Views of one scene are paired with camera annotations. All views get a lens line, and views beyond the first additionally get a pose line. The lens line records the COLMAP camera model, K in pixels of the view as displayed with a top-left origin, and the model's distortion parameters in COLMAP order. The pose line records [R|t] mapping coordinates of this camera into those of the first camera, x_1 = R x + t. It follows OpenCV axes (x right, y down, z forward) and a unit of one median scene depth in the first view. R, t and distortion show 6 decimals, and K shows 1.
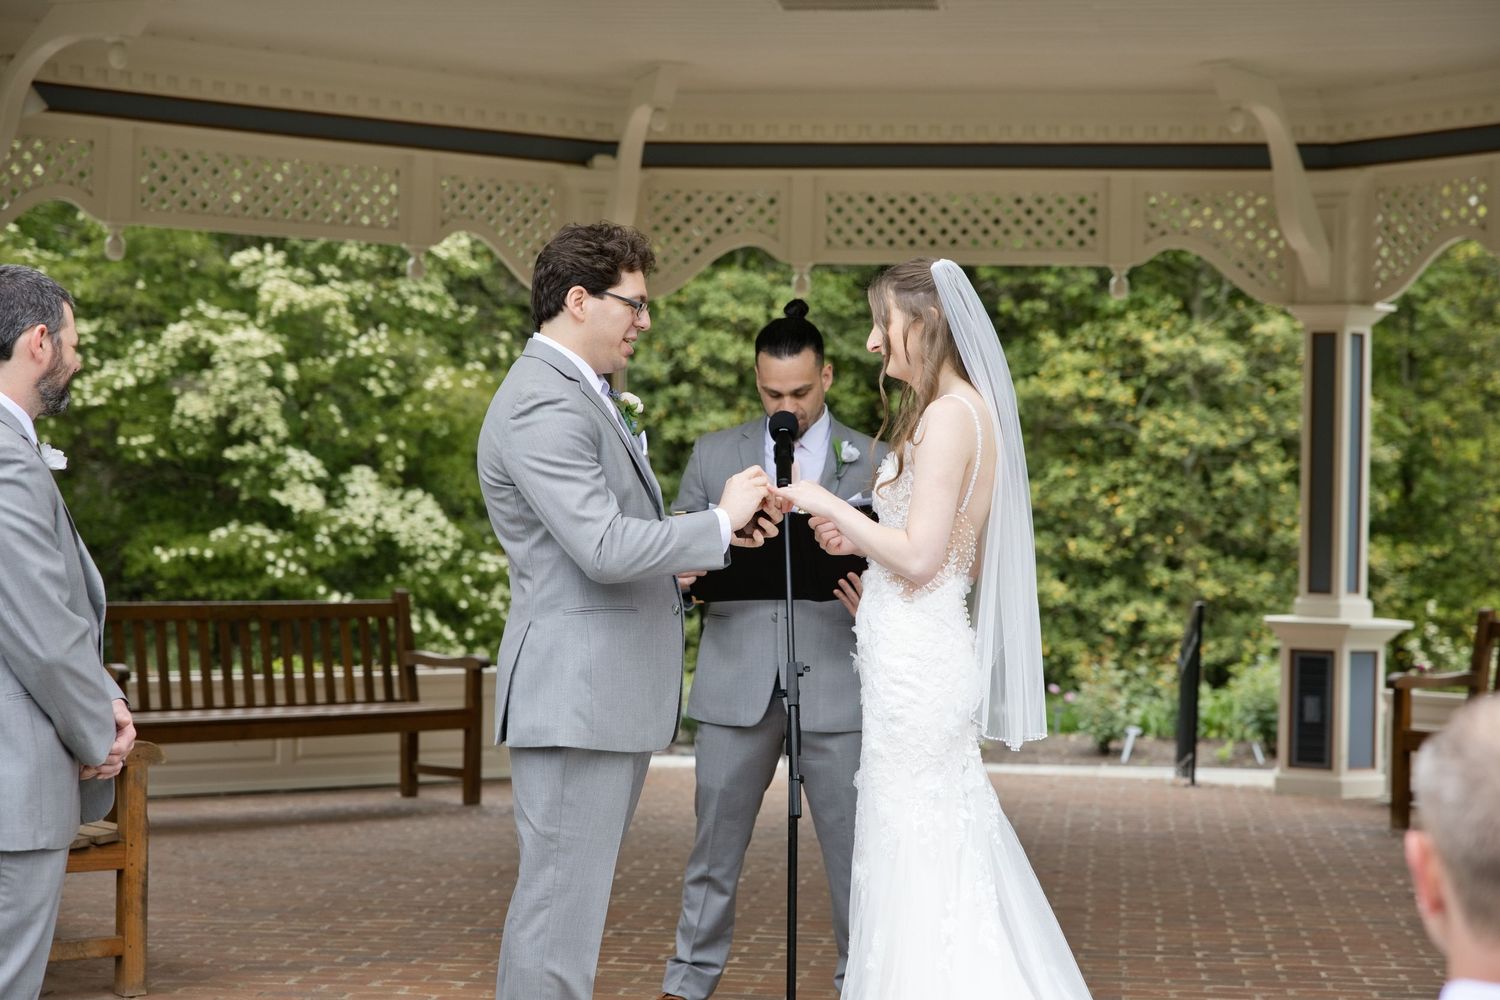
lens RADIAL K [[2887.1, 0, 775.6], [0, 2887.1, 497.9], [0, 0, 1]] dist [-0.023242, 0.042056]
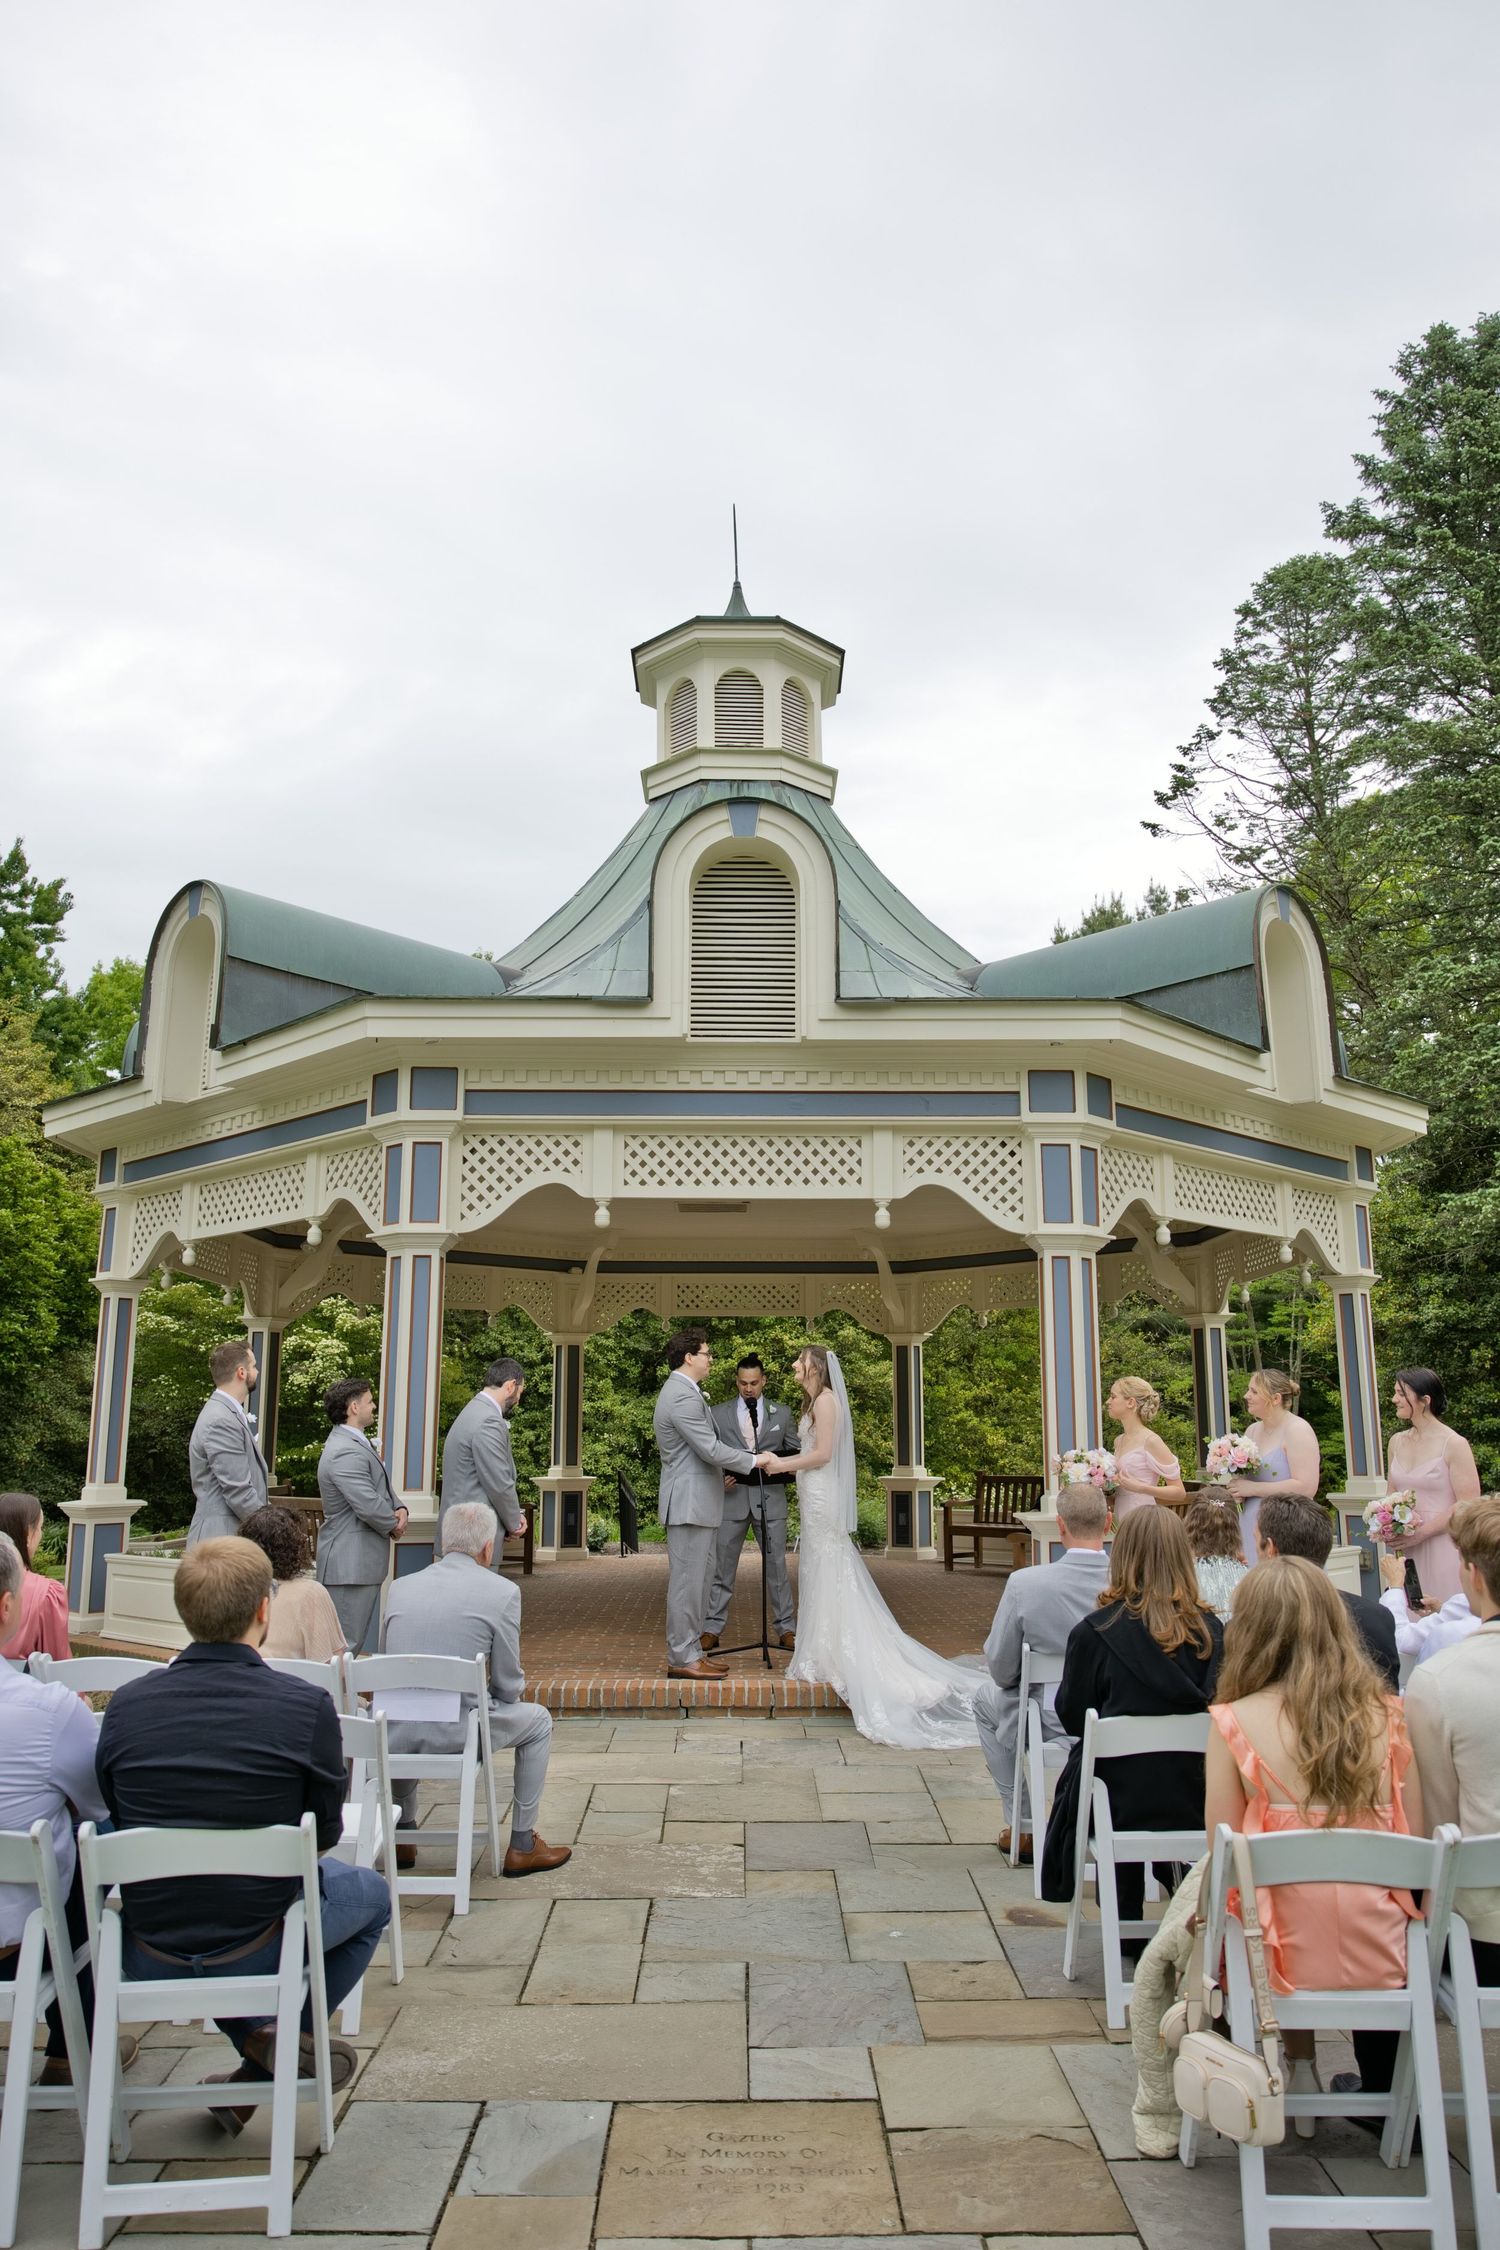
lens RADIAL K [[1601.0, 0, 760.8], [0, 1601.0, 1117.5], [0, 0, 1]] dist [0.002629, 0.001097]
pose [[0.990255, 0.008868, 0.138986, -0.046034], [0.016847, 0.983014, -0.182758, -0.003184], [-0.138246, 0.183319, 0.973284, -0.112971]]
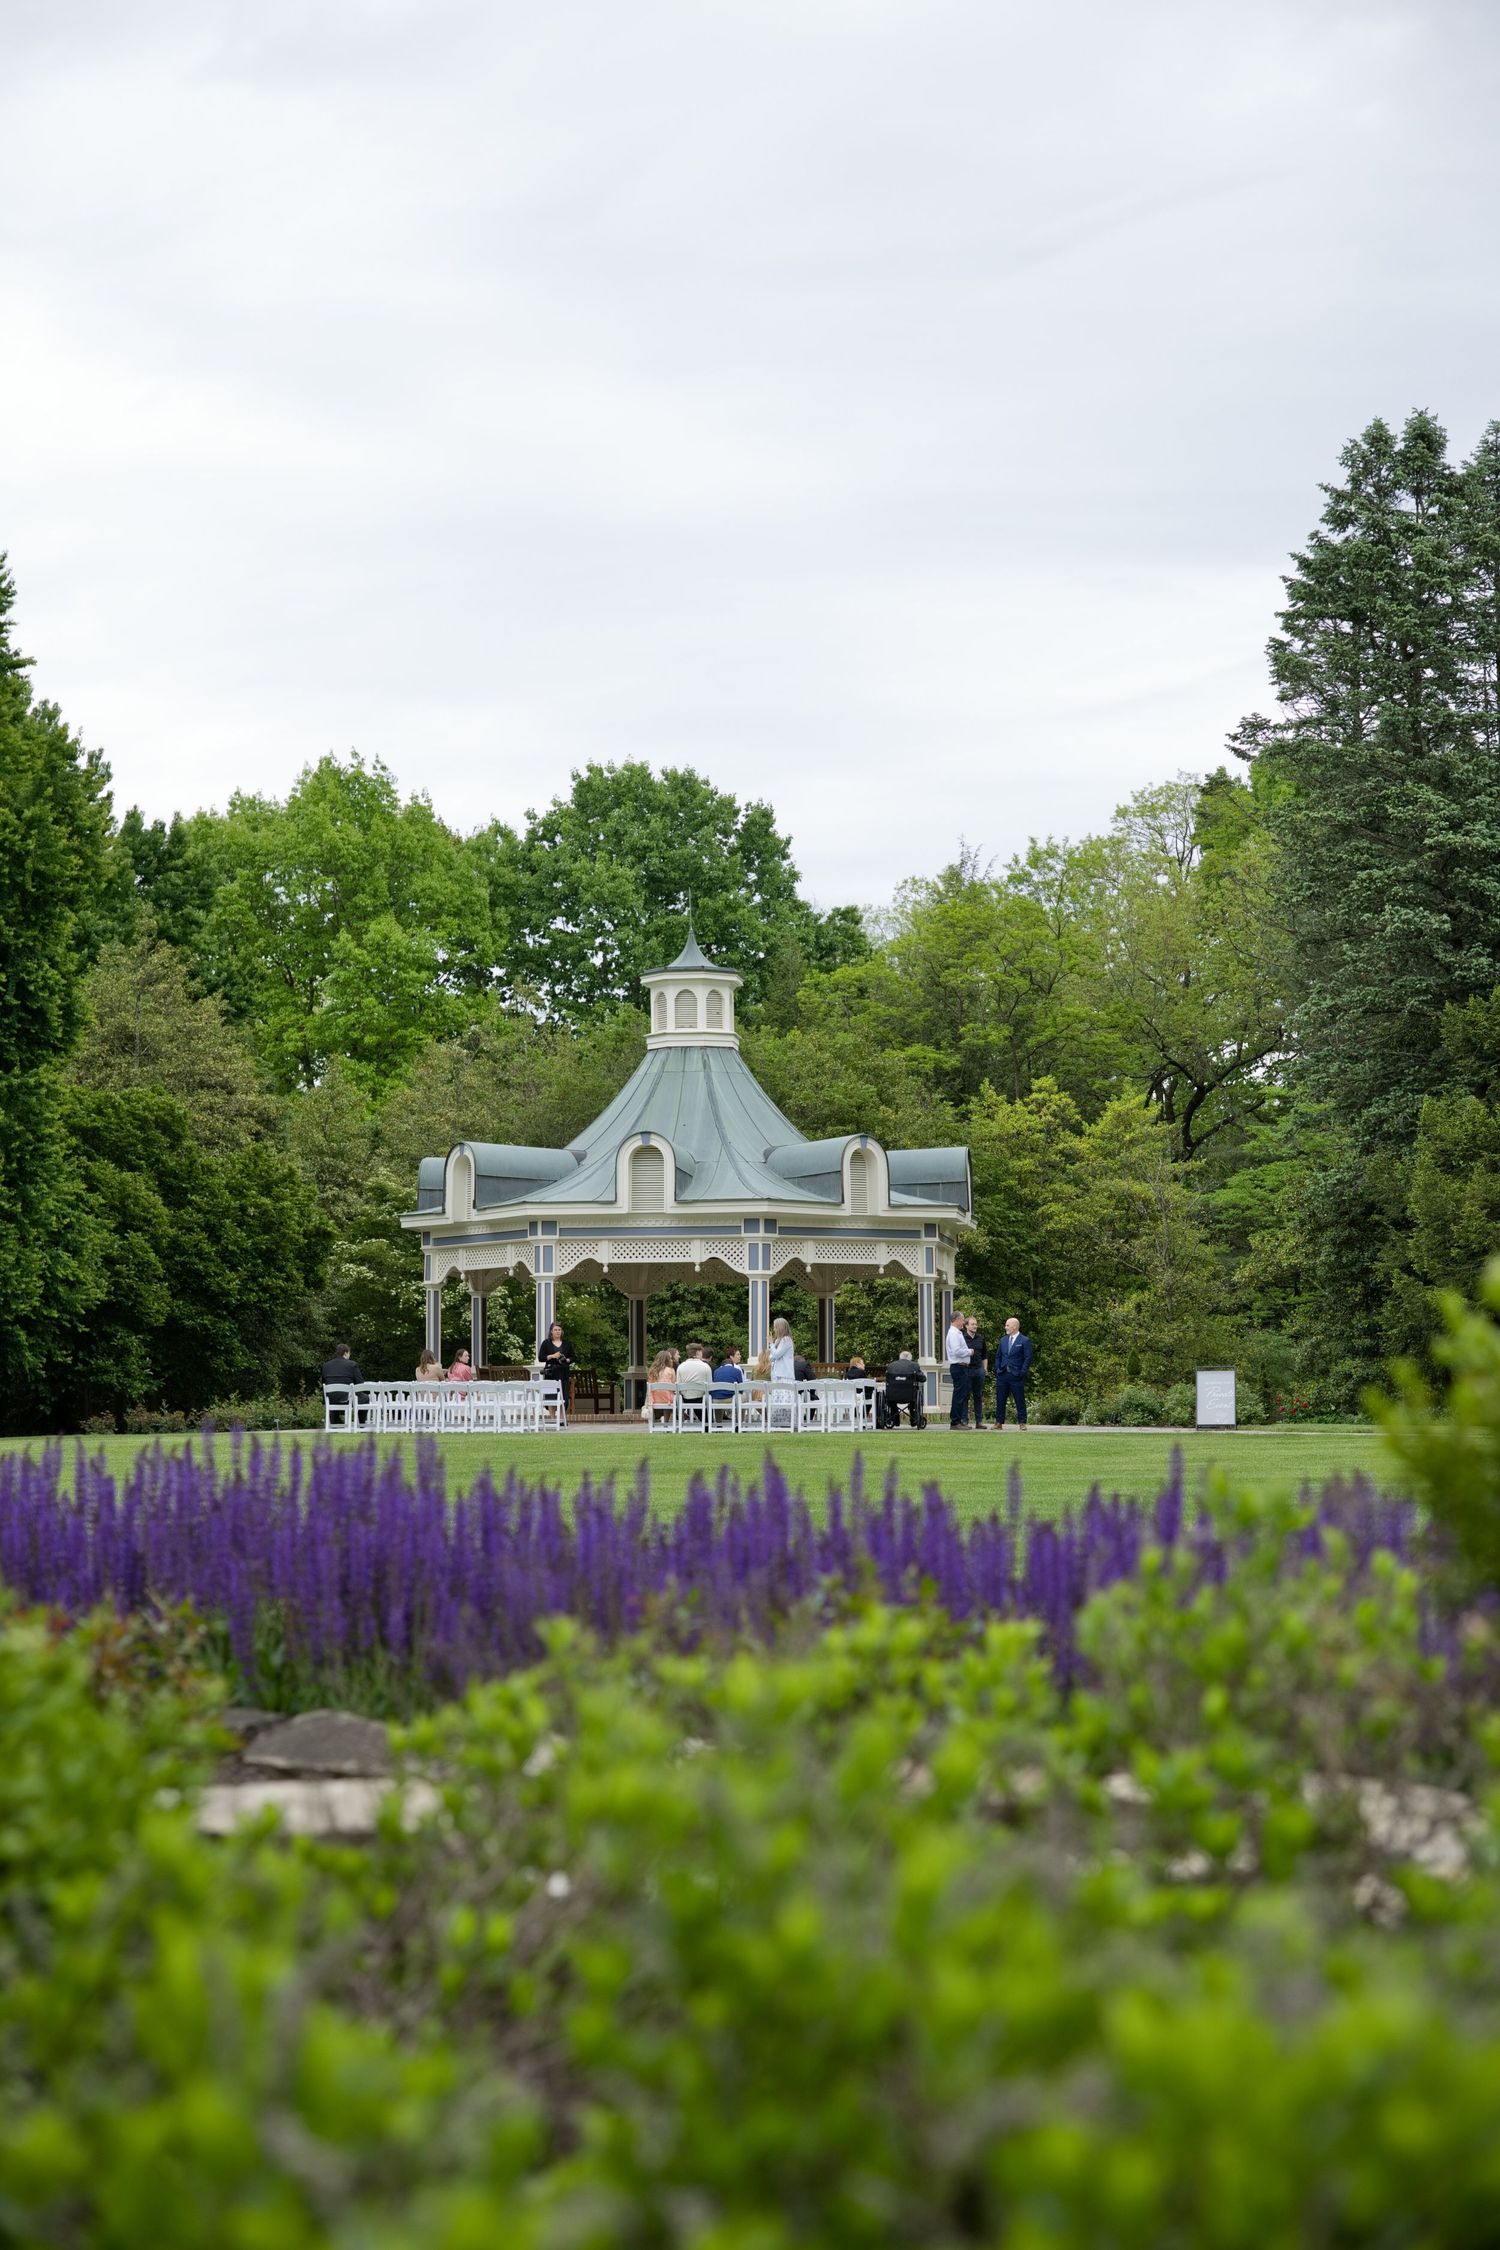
lens RADIAL K [[3592.0, 0, 750.0], [0, 3592.0, 1125.0], [0, 0, 1]] dist [-0.004800, -0.004056]
pose [[0.999291, -0.024042, -0.028964, 0.119248], [0.021919, 0.997199, -0.071505, 0.027383], [0.030602, 0.070819, 0.997020, -1.957697]]
